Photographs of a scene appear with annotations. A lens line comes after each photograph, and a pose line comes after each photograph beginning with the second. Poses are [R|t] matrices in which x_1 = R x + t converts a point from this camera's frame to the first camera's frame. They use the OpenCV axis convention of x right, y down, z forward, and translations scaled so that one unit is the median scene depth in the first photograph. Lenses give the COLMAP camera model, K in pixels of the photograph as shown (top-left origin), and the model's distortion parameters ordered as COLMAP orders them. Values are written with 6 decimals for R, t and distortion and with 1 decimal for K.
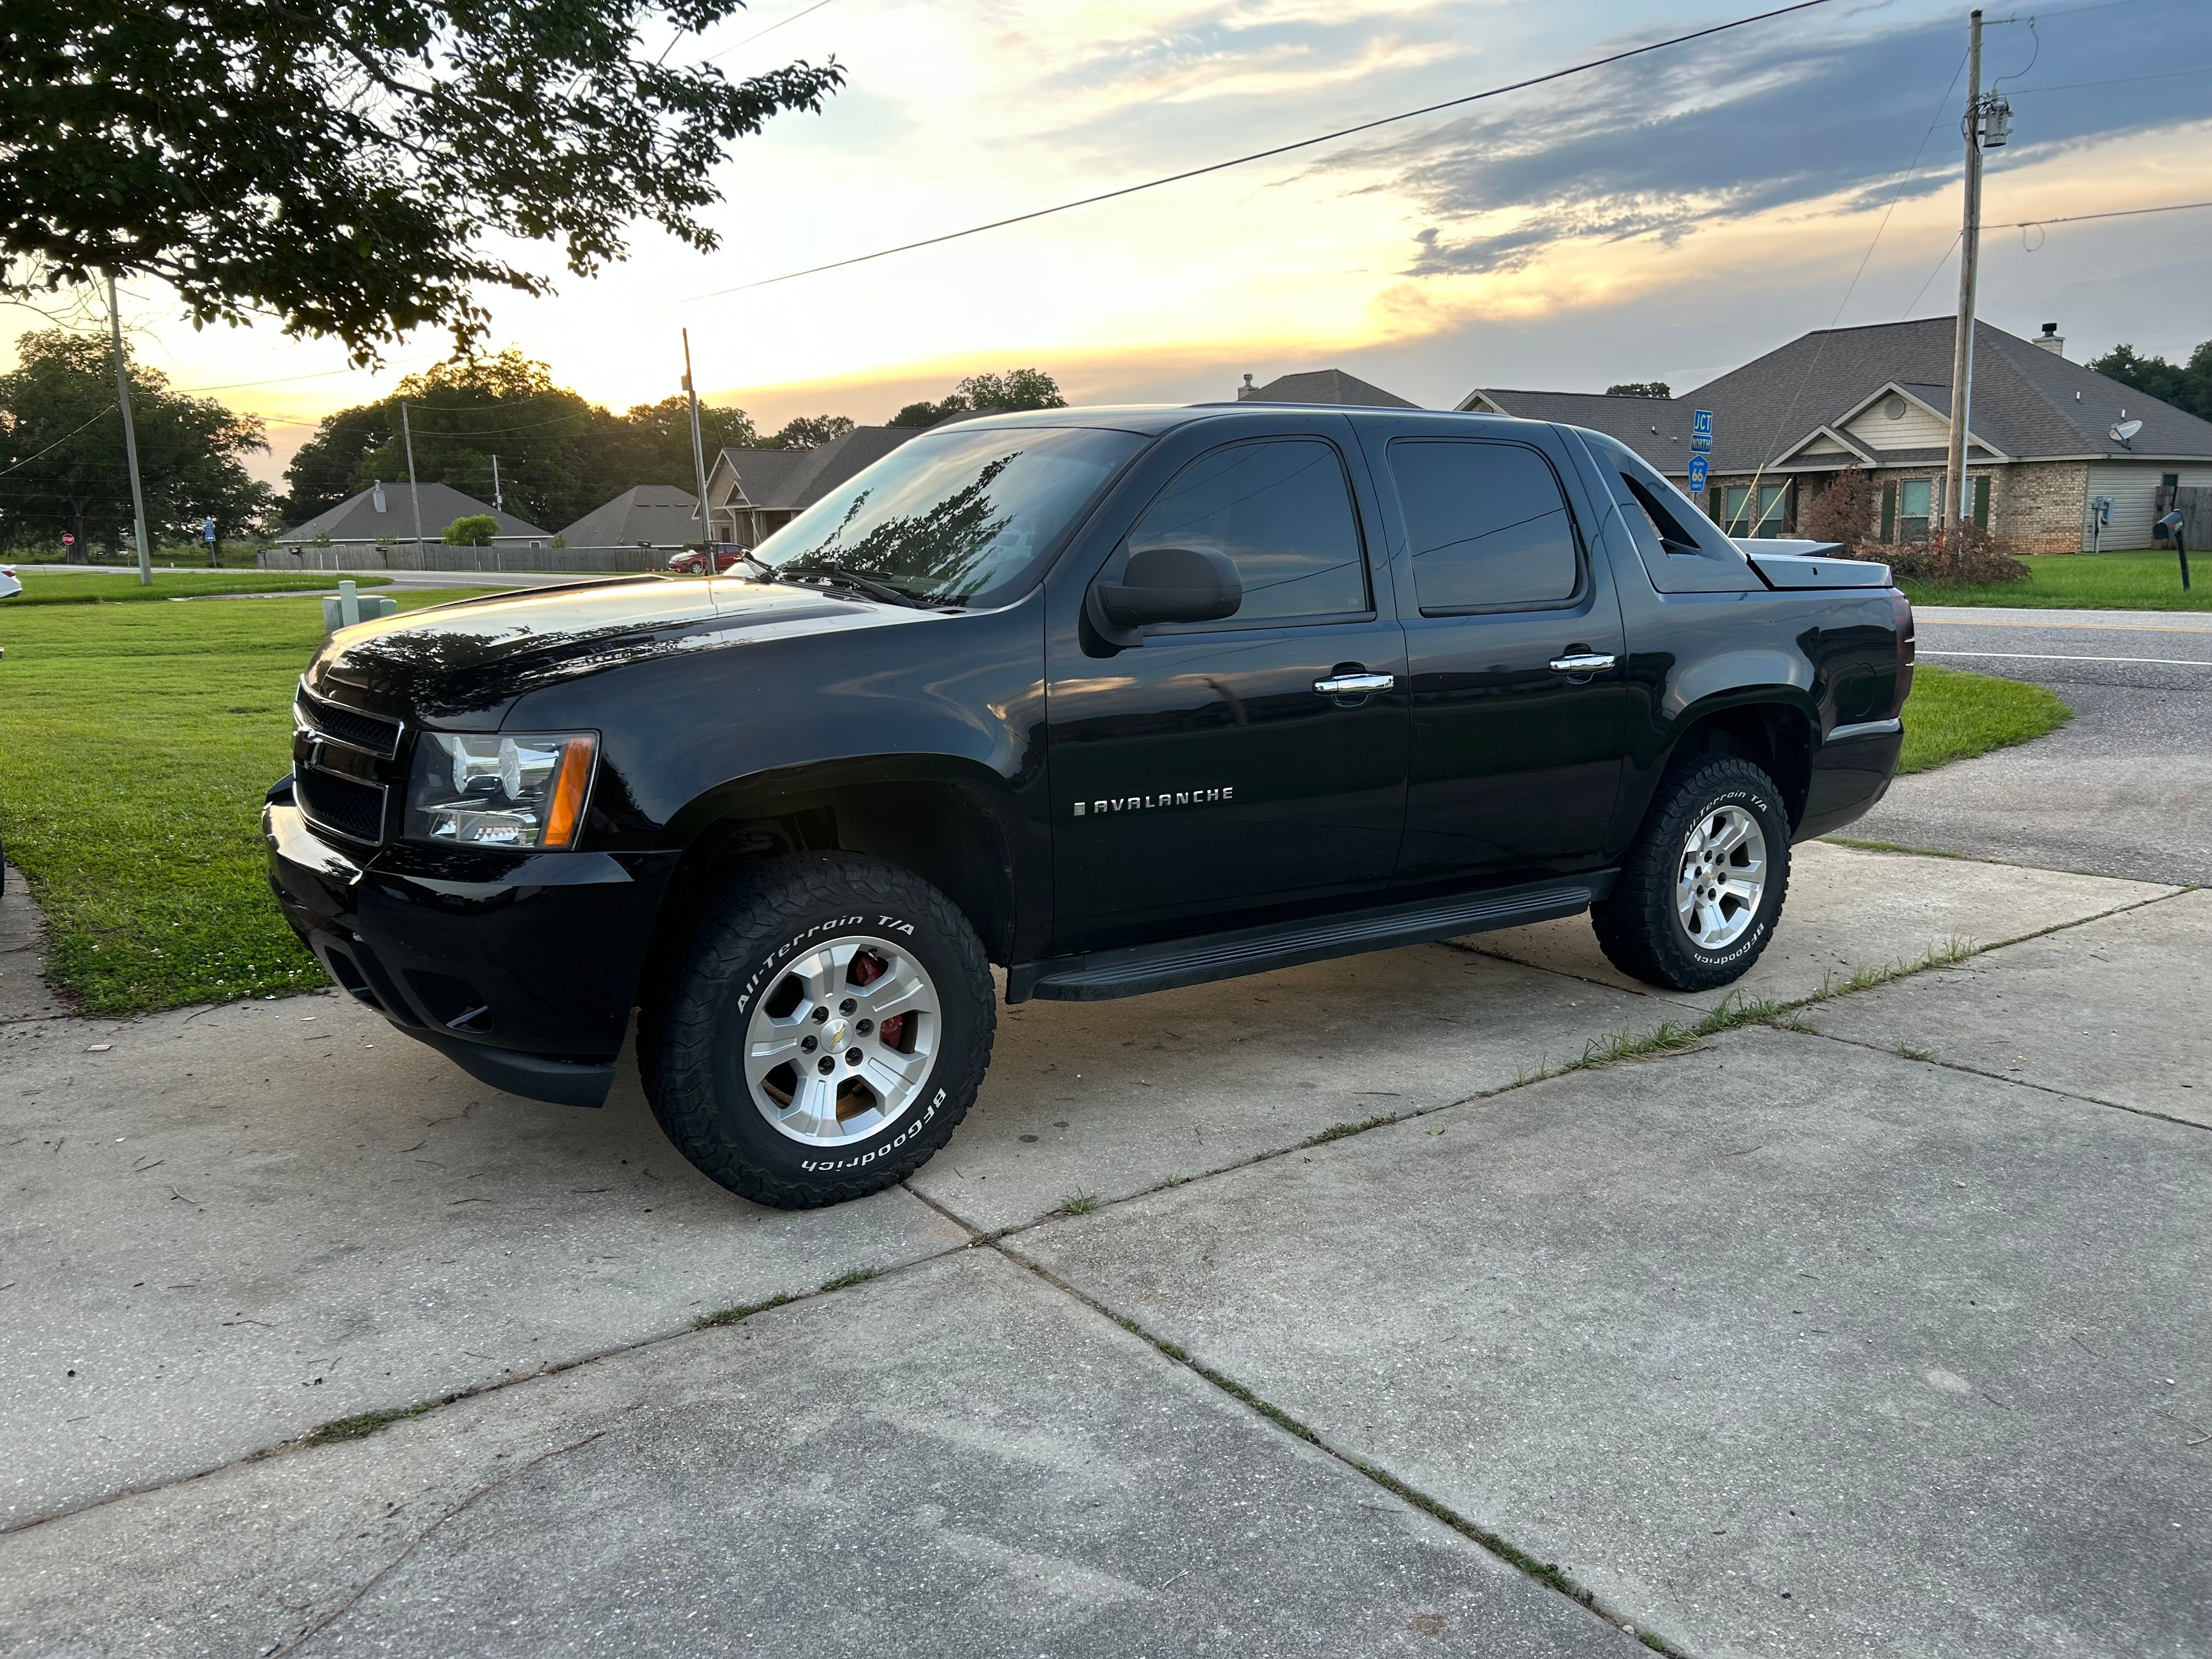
lens RADIAL K [[1669.3, 0, 1094.7], [0, 1669.3, 836.9], [0, 0, 1]] dist [0.040379, -0.040643]
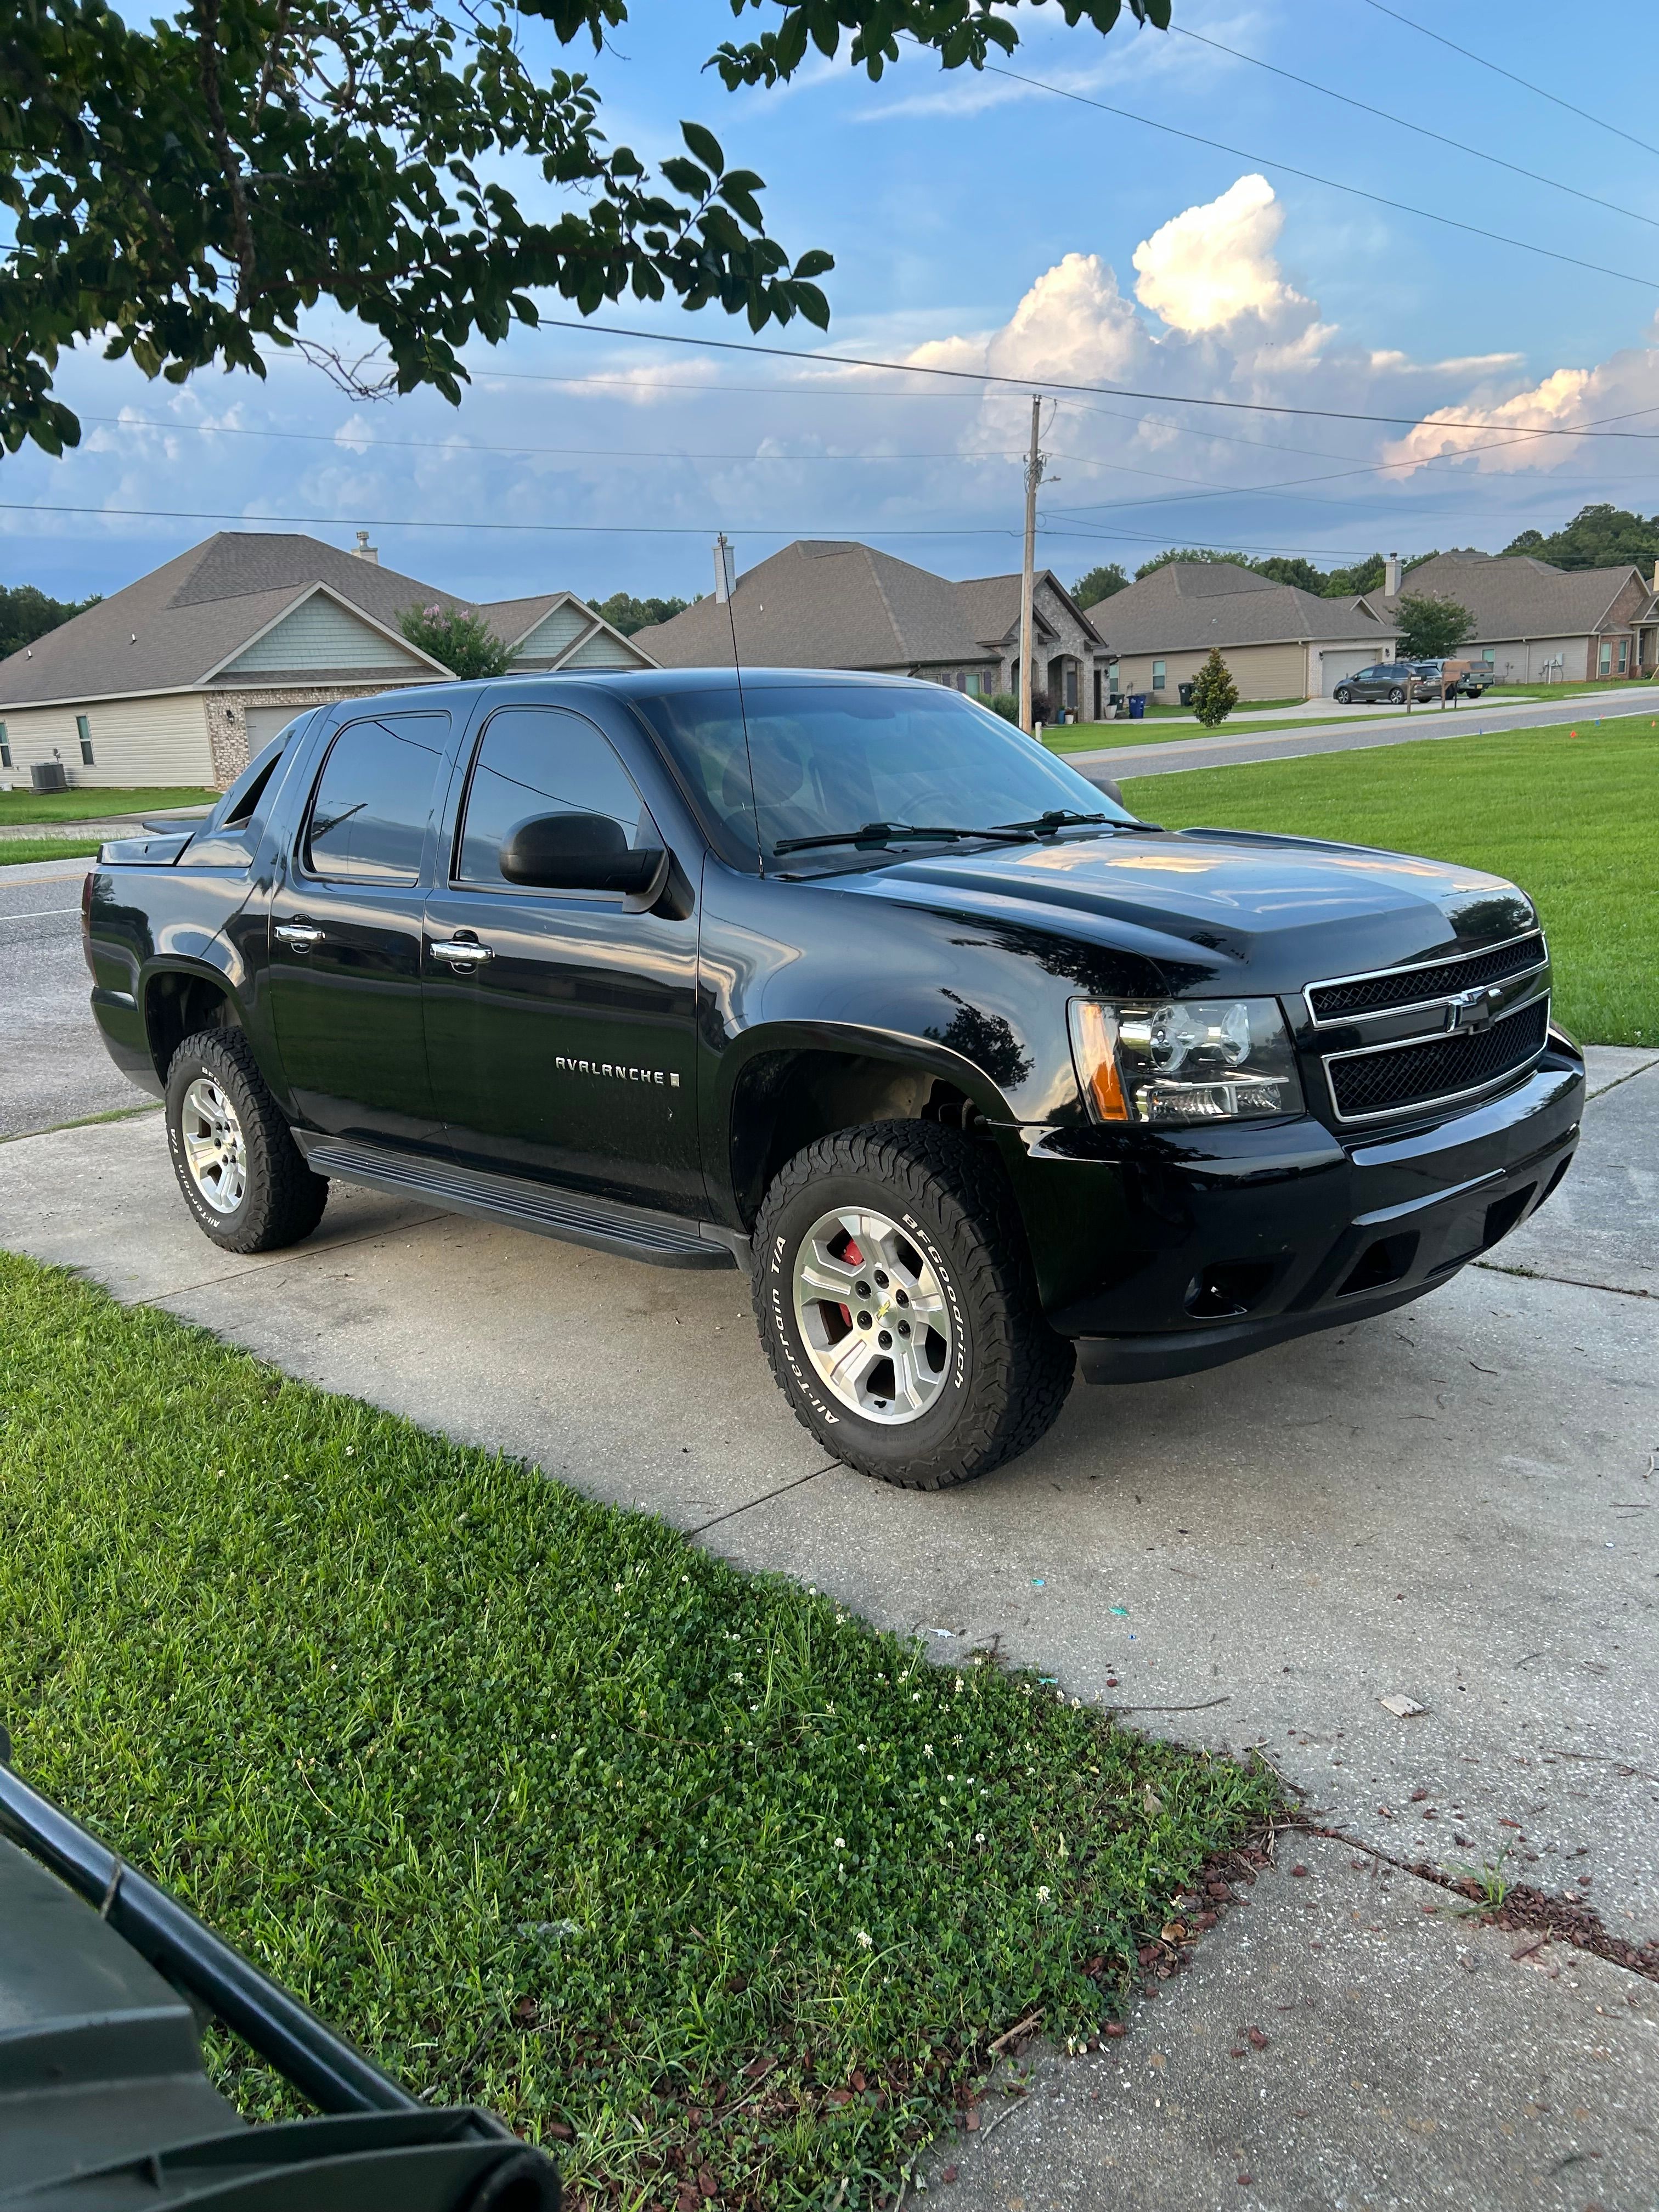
lens RADIAL K [[1669.3, 0, 836.7], [0, 1669.3, 1106.3], [0, 0, 1]] dist [0.040379, -0.040643]
pose [[-0.170153, -0.204980, 0.963863, -1.122367], [0.236968, 0.940912, 0.241932, -0.265372], [-0.956501, 0.269570, -0.111525, 1.252502]]
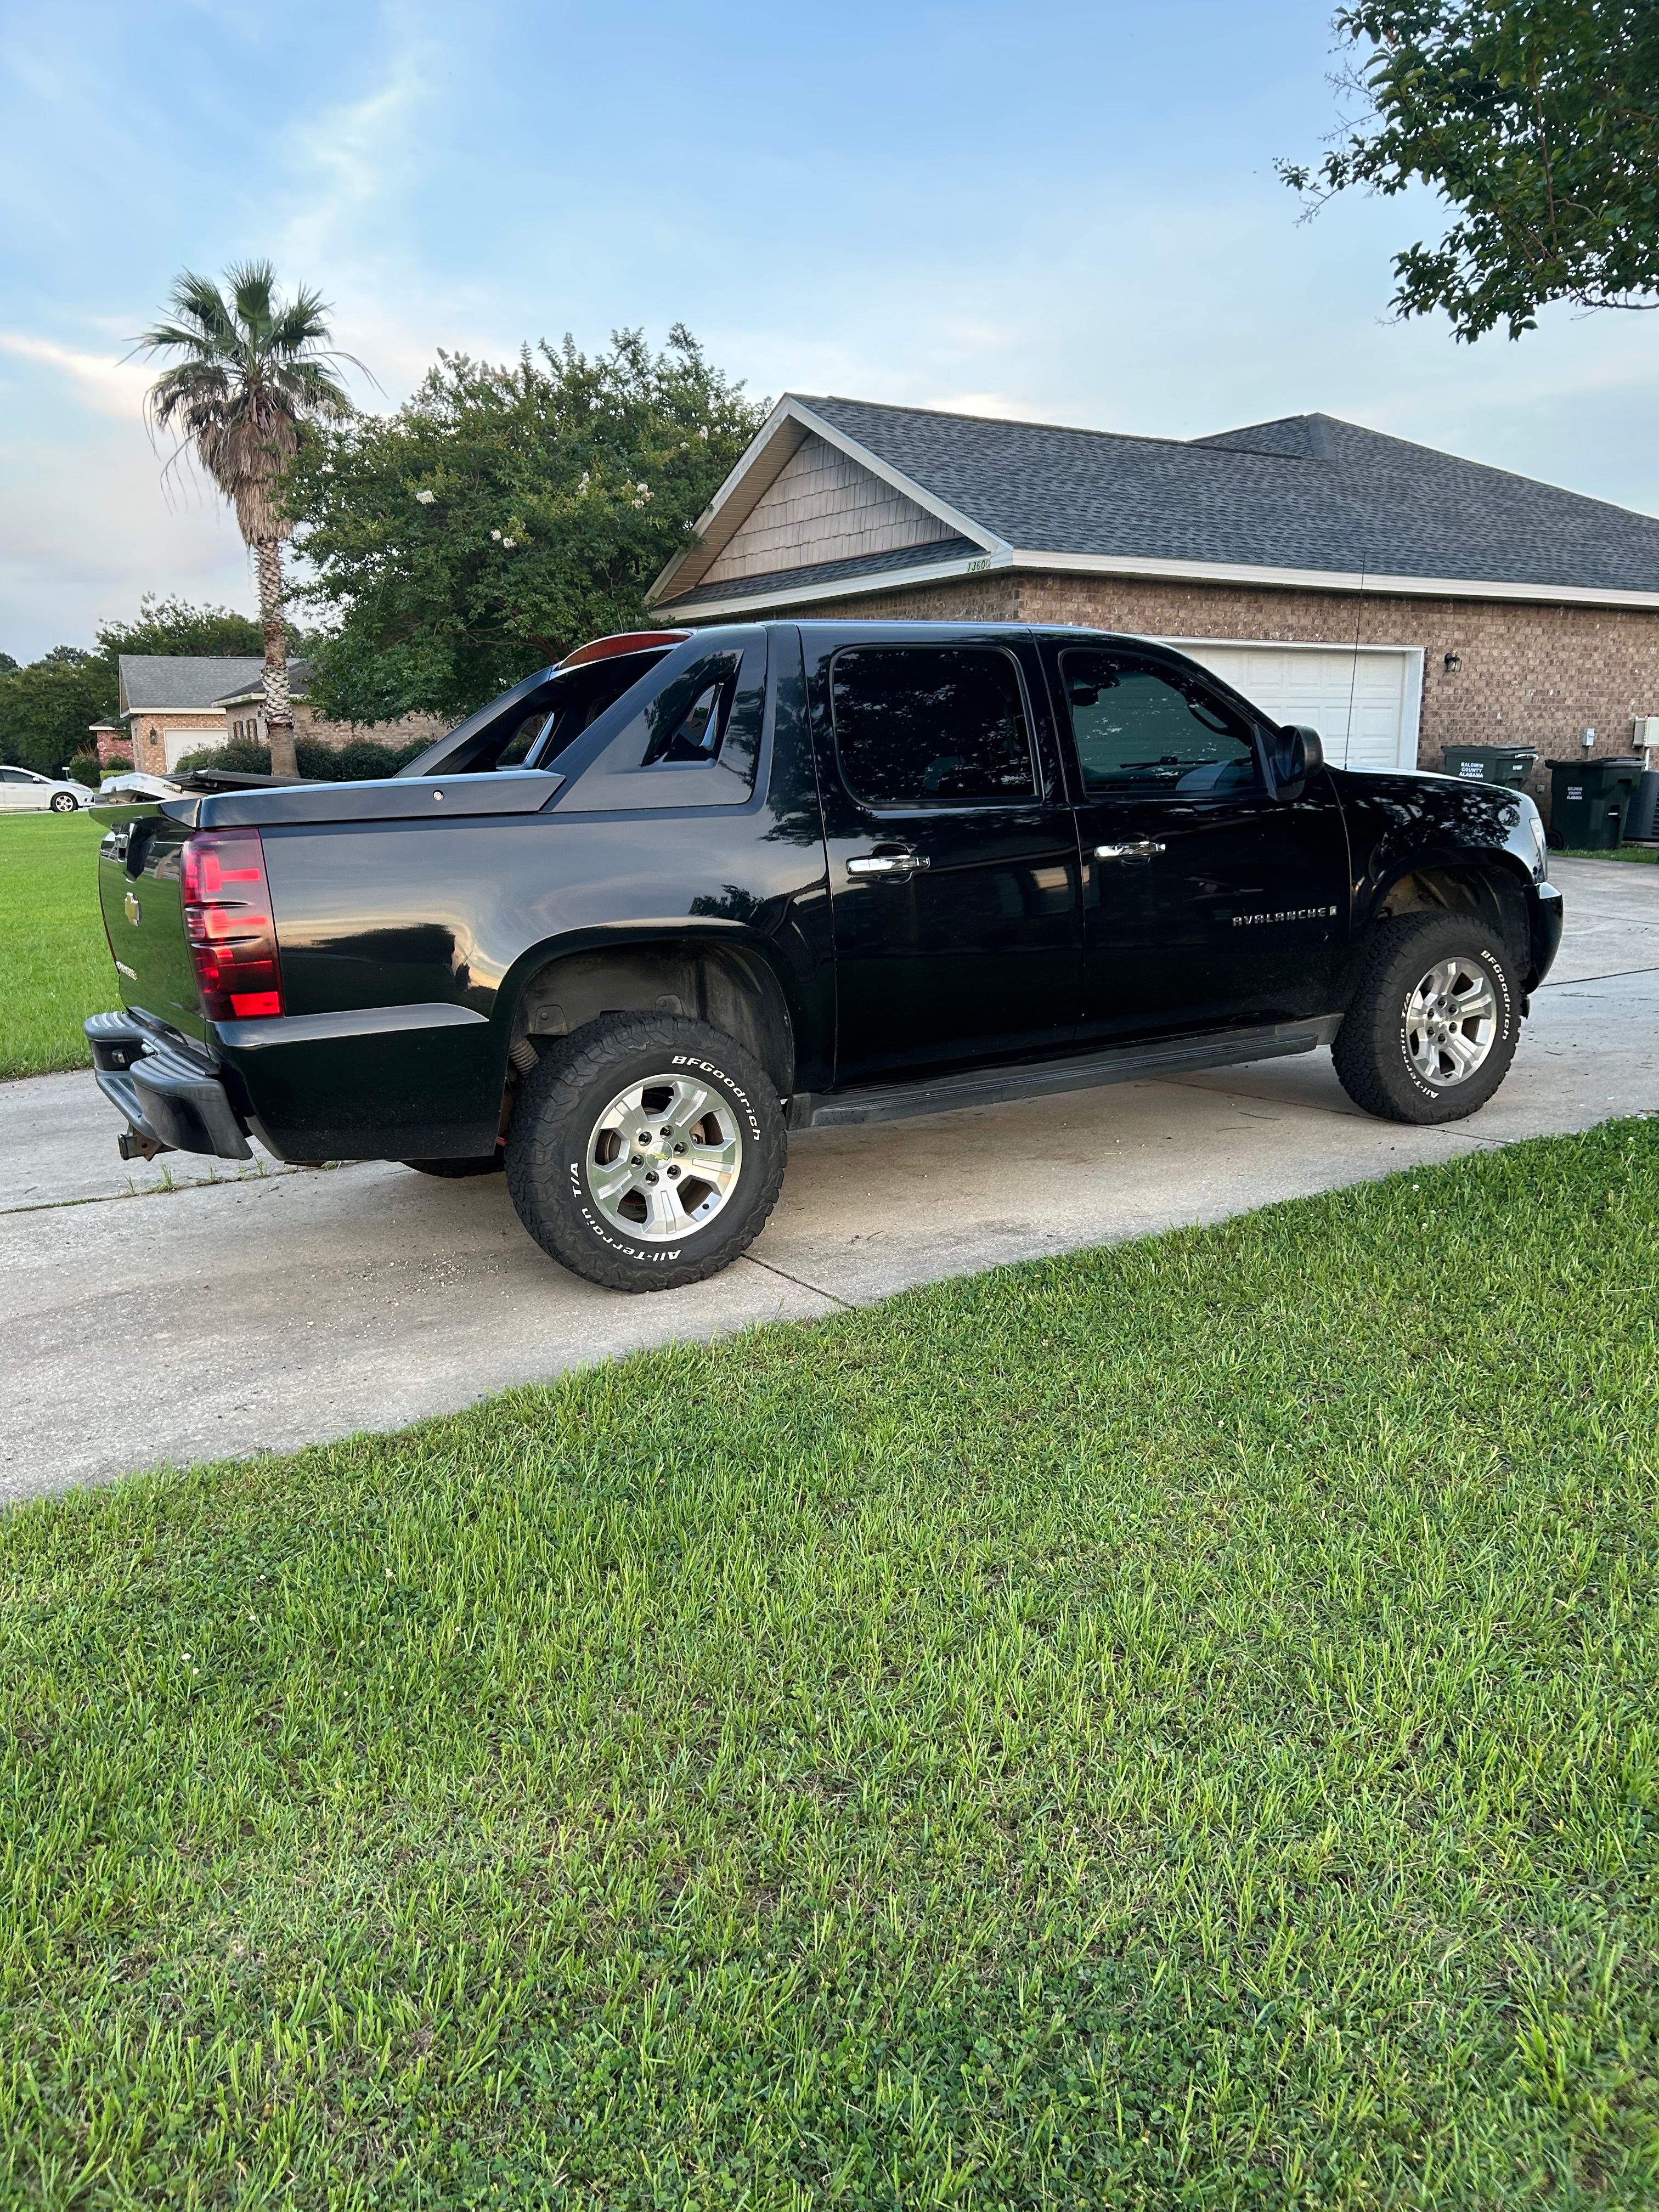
lens RADIAL K [[1669.3, 0, 829.4], [0, 1669.3, 1105.8], [0, 0, 1]] dist [0.040379, -0.040643]
pose [[-0.996007, 0.011715, 0.088506, 0.025006], [0.044334, 0.925388, 0.376419, -0.455246], [-0.077493, 0.378840, -0.922212, 2.530594]]
